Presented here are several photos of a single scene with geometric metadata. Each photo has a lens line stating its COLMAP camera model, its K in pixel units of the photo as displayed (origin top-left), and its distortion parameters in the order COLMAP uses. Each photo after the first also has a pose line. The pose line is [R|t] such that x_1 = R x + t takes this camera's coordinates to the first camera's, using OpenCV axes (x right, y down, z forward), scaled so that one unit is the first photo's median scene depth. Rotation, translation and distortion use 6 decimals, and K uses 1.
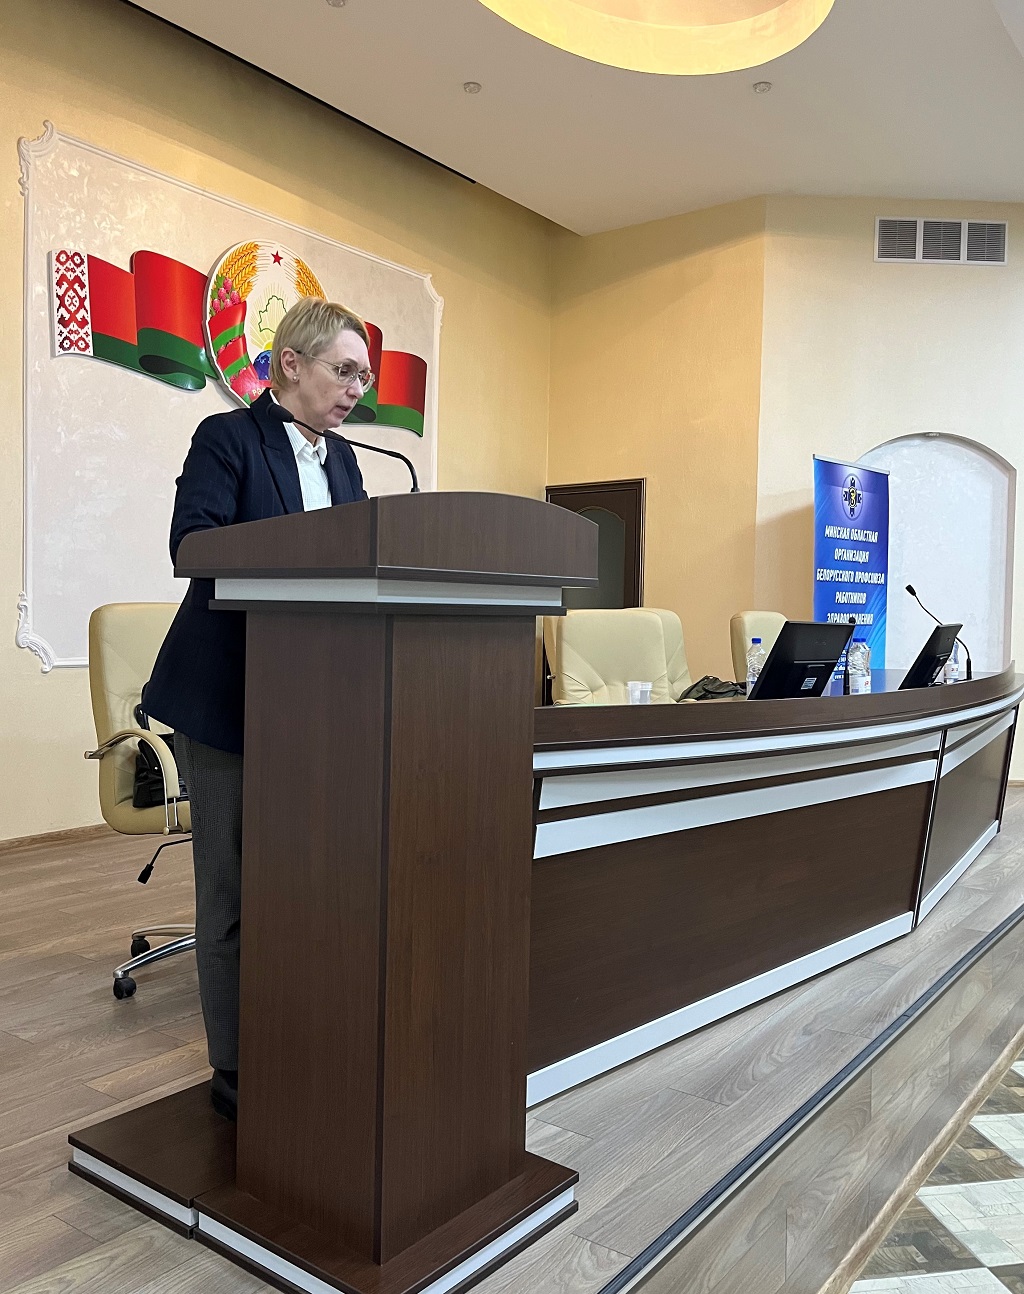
lens RADIAL K [[1091.3, 0, 507.4], [0, 1091.3, 656.1], [0, 0, 1]] dist [-0.013108, 0.051900]
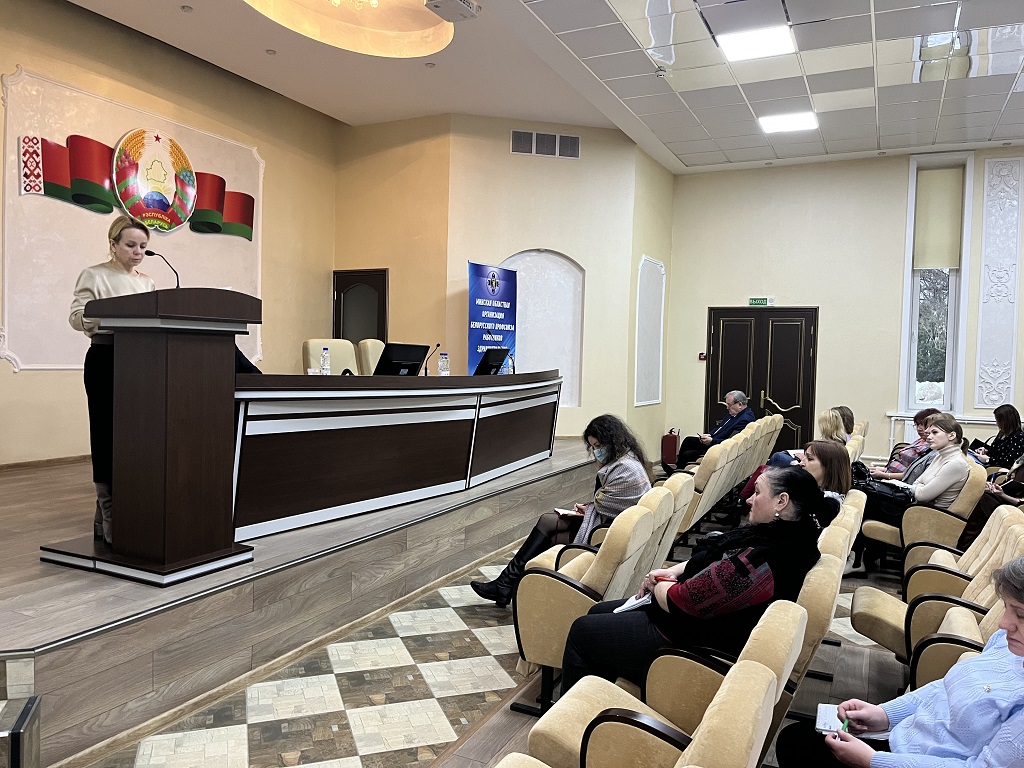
lens RADIAL K [[771.8, 0, 504.6], [0, 771.8, 389.4], [0, 0, 1]] dist [0.053355, -0.082567]
pose [[0.984102, -0.001013, 0.177602, 0.127400], [-0.000103, 0.999980, 0.006276, 0.032228], [-0.177605, -0.006194, 0.984082, -0.365981]]
